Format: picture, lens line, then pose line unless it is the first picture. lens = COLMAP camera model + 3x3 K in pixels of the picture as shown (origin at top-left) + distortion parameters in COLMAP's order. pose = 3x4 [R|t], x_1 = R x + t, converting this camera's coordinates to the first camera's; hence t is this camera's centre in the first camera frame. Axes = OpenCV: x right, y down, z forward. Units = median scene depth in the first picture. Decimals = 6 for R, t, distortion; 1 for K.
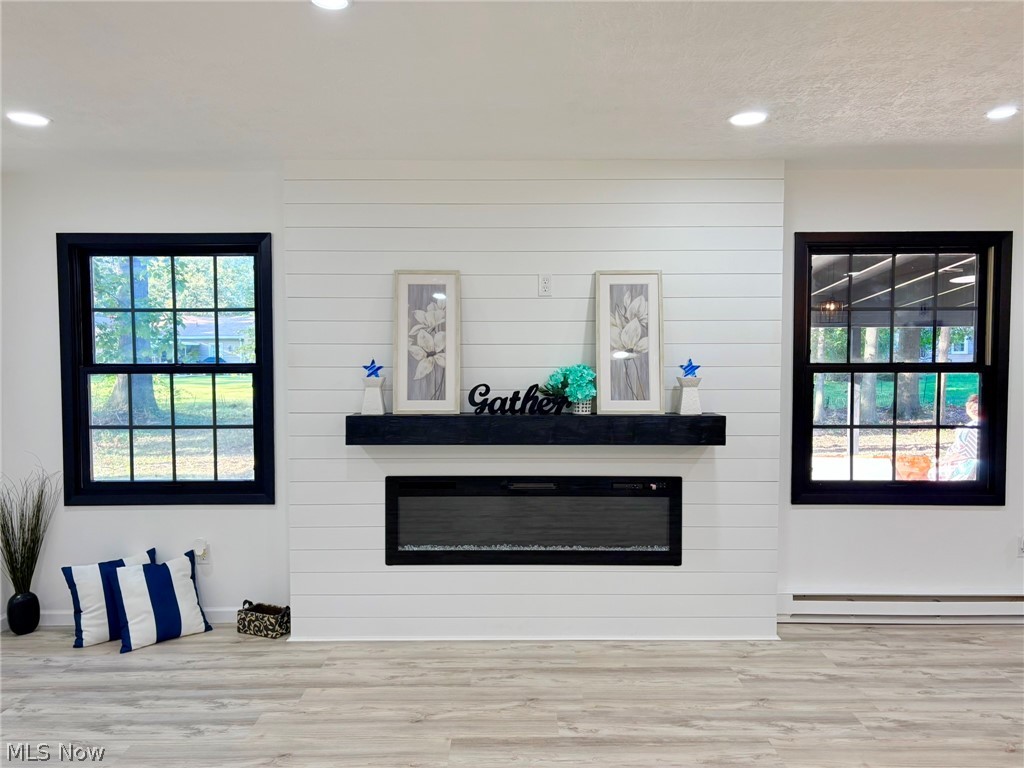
lens RADIAL K [[775.4, 0, 508.4], [0, 775.4, 378.2], [0, 0, 1]] dist [0.041927, -0.028331]
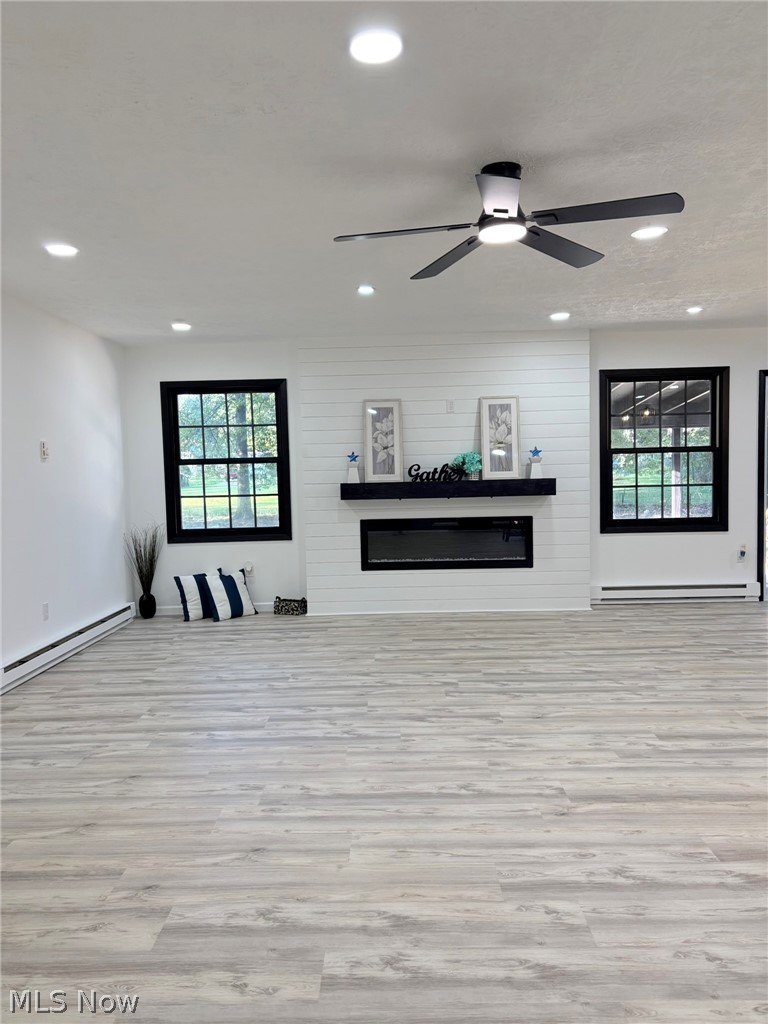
lens RADIAL K [[775.4, 0, 383.7], [0, 775.4, 516.7], [0, 0, 1]] dist [0.041927, -0.028331]
pose [[0.999681, -0.022699, -0.011108, -0.085794], [0.023077, 0.999117, 0.035108, 0.059905], [0.010301, -0.035353, 0.999322, -0.712015]]
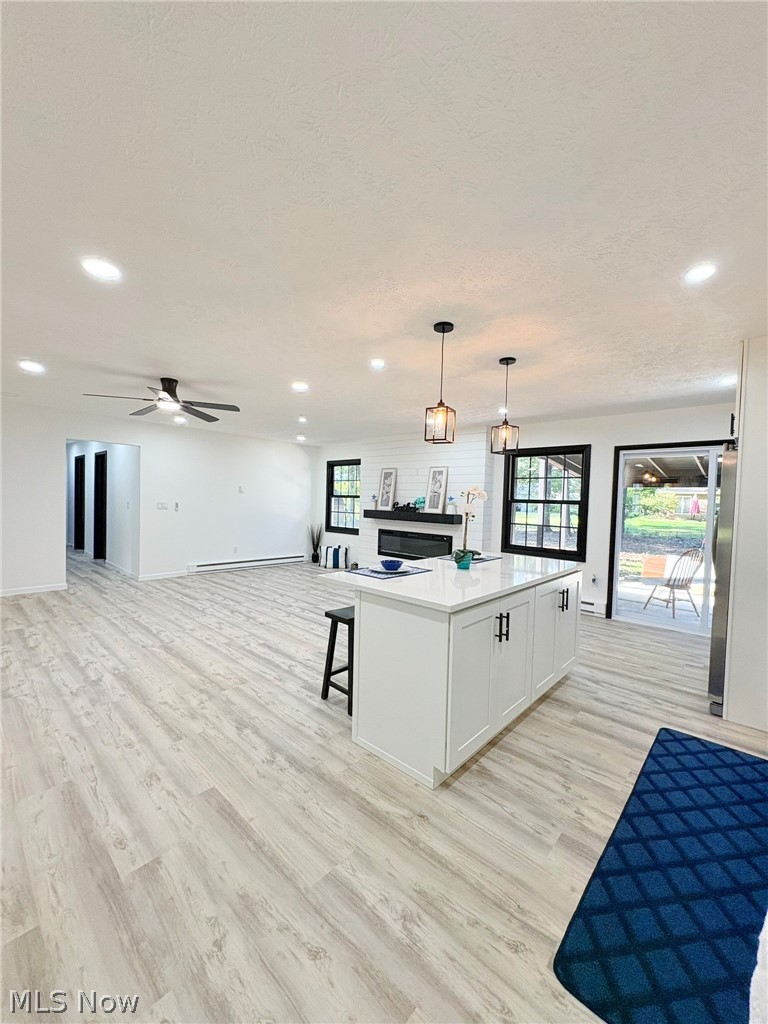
lens RADIAL K [[412.7, 0, 389.6], [0, 412.7, 511.8], [0, 0, 1]] dist [-0.002203, 0.000162]
pose [[0.741139, 0.043090, -0.669967, 1.077781], [-0.049164, 0.998742, 0.009848, 0.031769], [0.669549, 0.025639, 0.742325, -0.309500]]
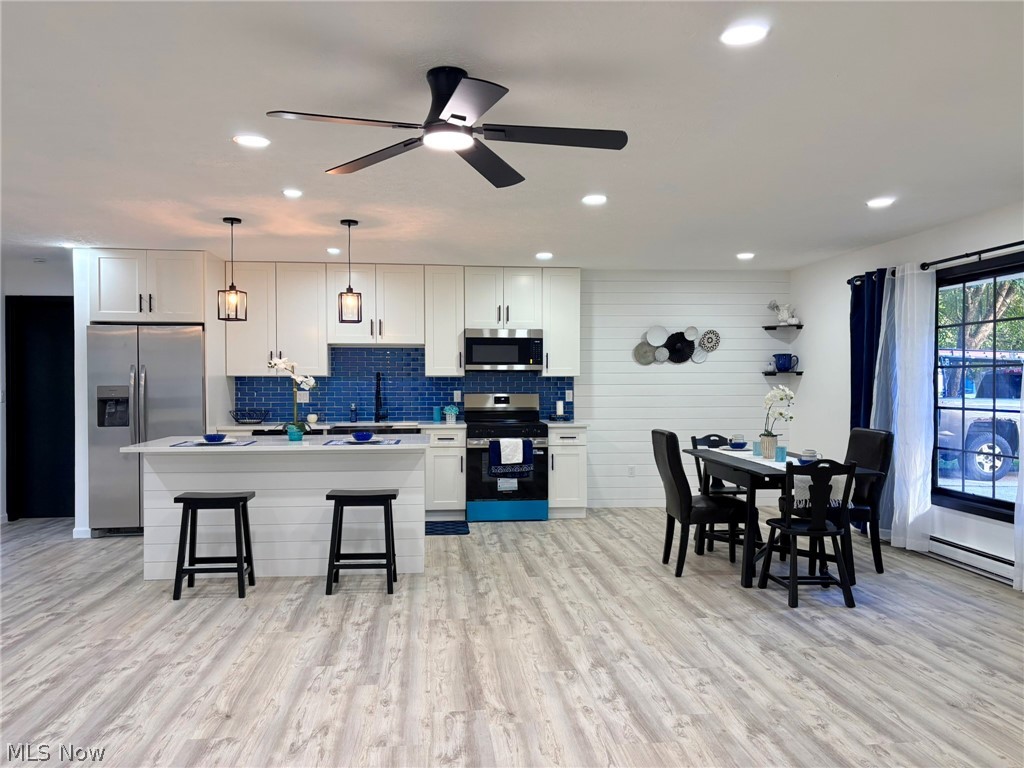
lens RADIAL K [[775.4, 0, 516.9], [0, 775.4, 394.5], [0, 0, 1]] dist [0.041927, -0.028331]
pose [[-0.118118, -0.012593, 0.992920, -0.693334], [0.031036, 0.999384, 0.016367, 0.041436], [-0.992514, 0.032750, -0.117655, 0.088005]]
